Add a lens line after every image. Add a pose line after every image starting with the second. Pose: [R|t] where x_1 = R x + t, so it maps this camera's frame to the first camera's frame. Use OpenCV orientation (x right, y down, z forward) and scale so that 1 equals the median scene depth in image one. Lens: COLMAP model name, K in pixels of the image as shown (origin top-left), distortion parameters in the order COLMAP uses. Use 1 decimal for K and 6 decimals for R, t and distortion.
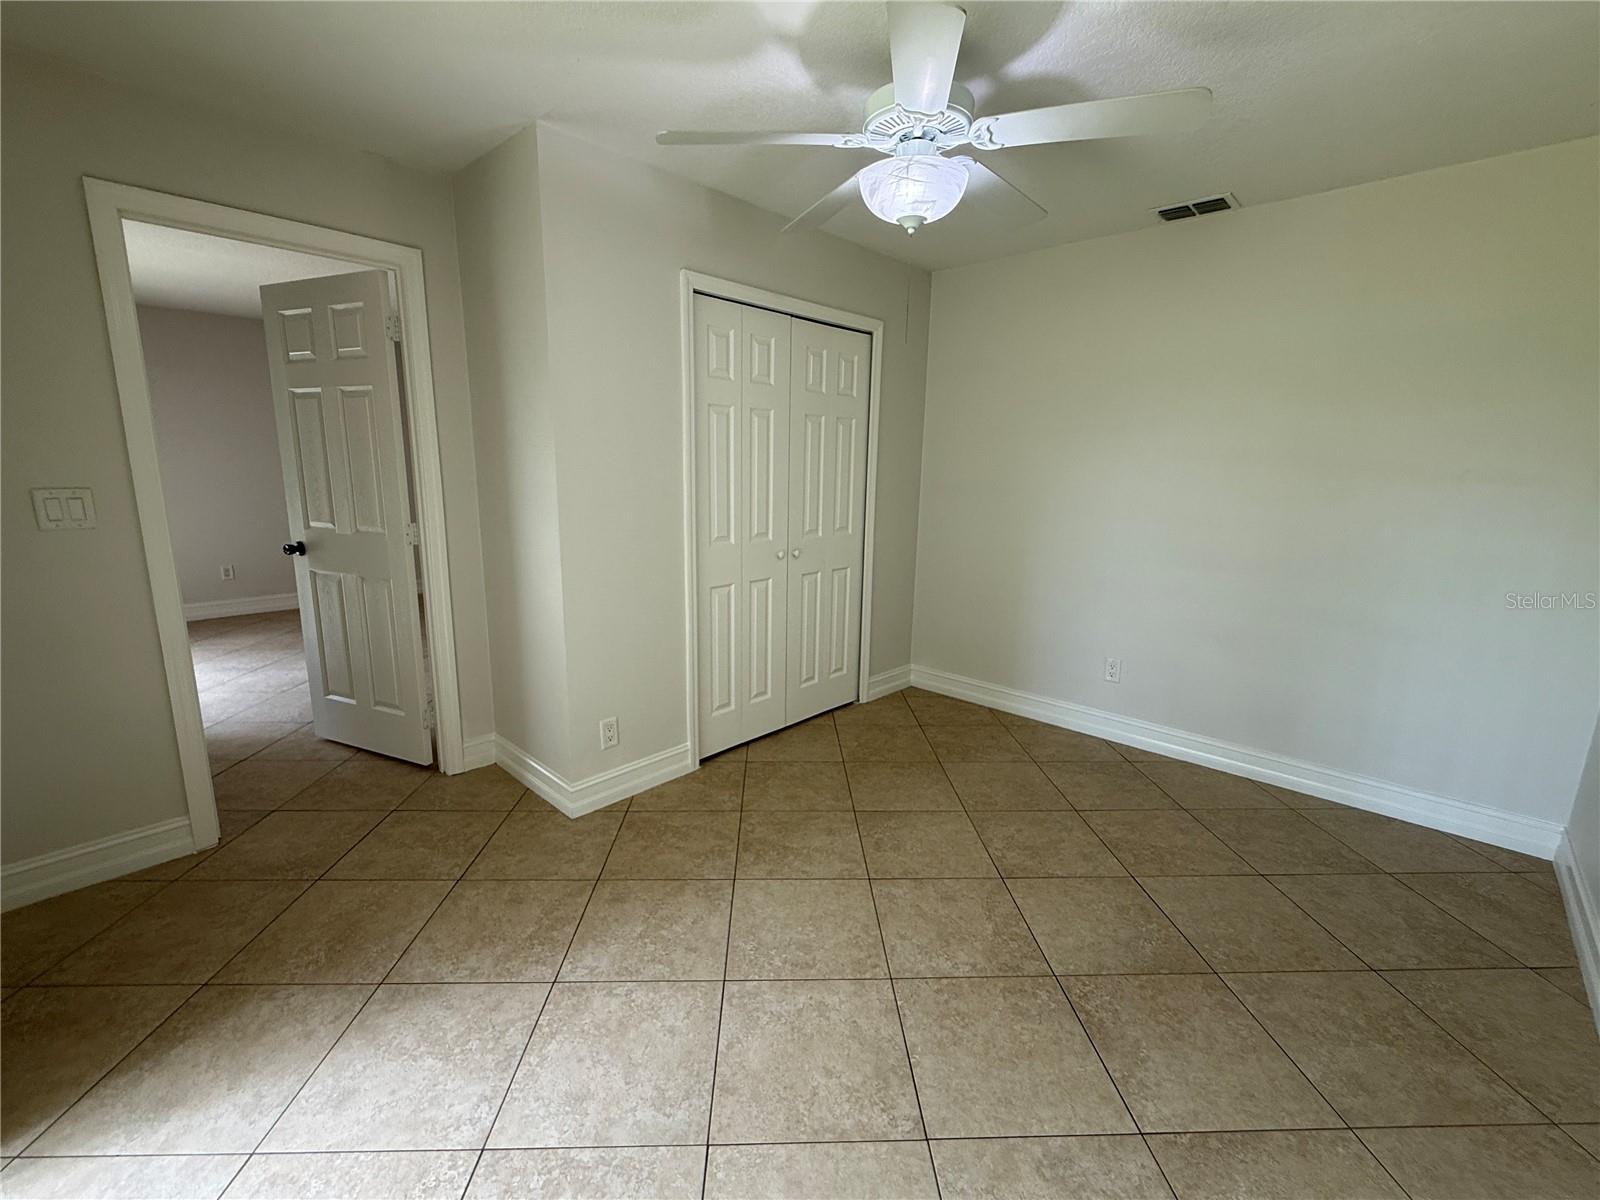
lens RADIAL K [[688.8, 0, 800.0], [0, 688.8, 600.0], [0, 0, 1]] dist [-0.001649, -0.000246]
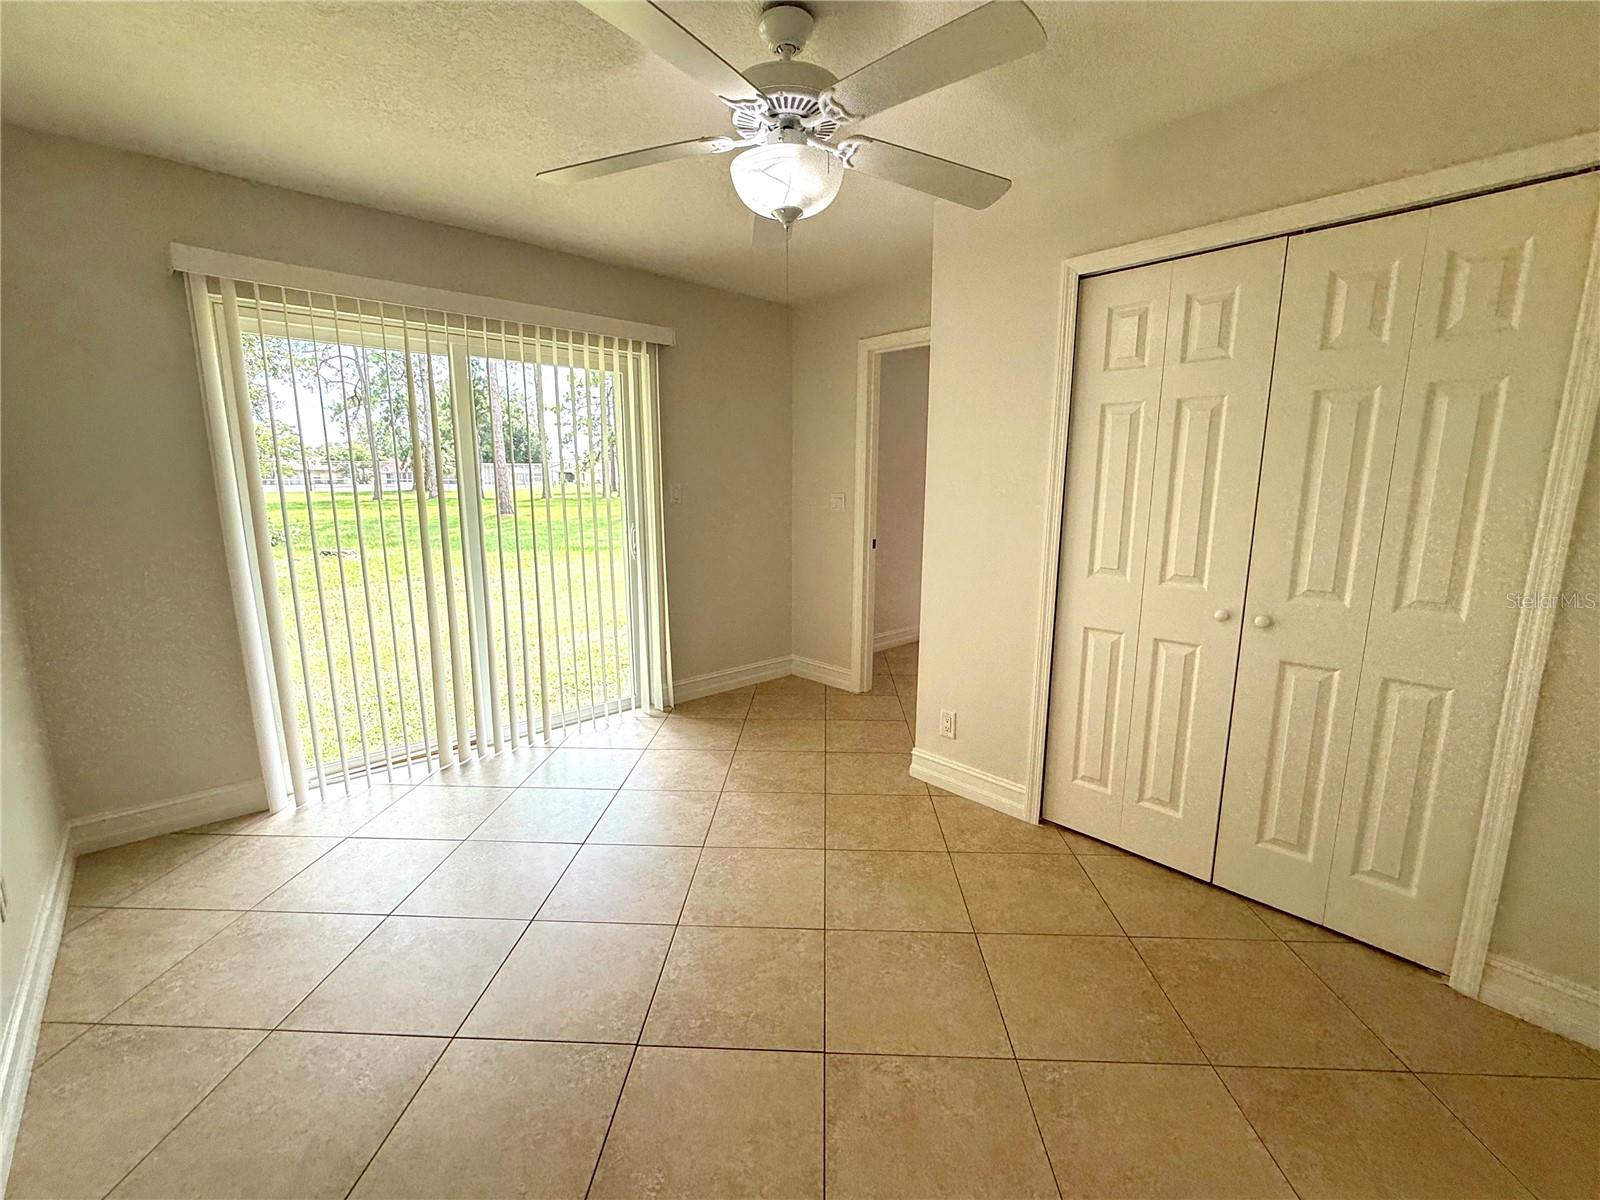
lens RADIAL K [[694.9, 0, 800.0], [0, 694.9, 600.0], [0, 0, 1]] dist [0.001848, 0.000251]
pose [[-0.078556, 0.158785, -0.984183, 0.717906], [-0.204534, 0.963665, 0.171800, -0.123623], [0.975702, 0.214794, -0.043225, 0.705889]]
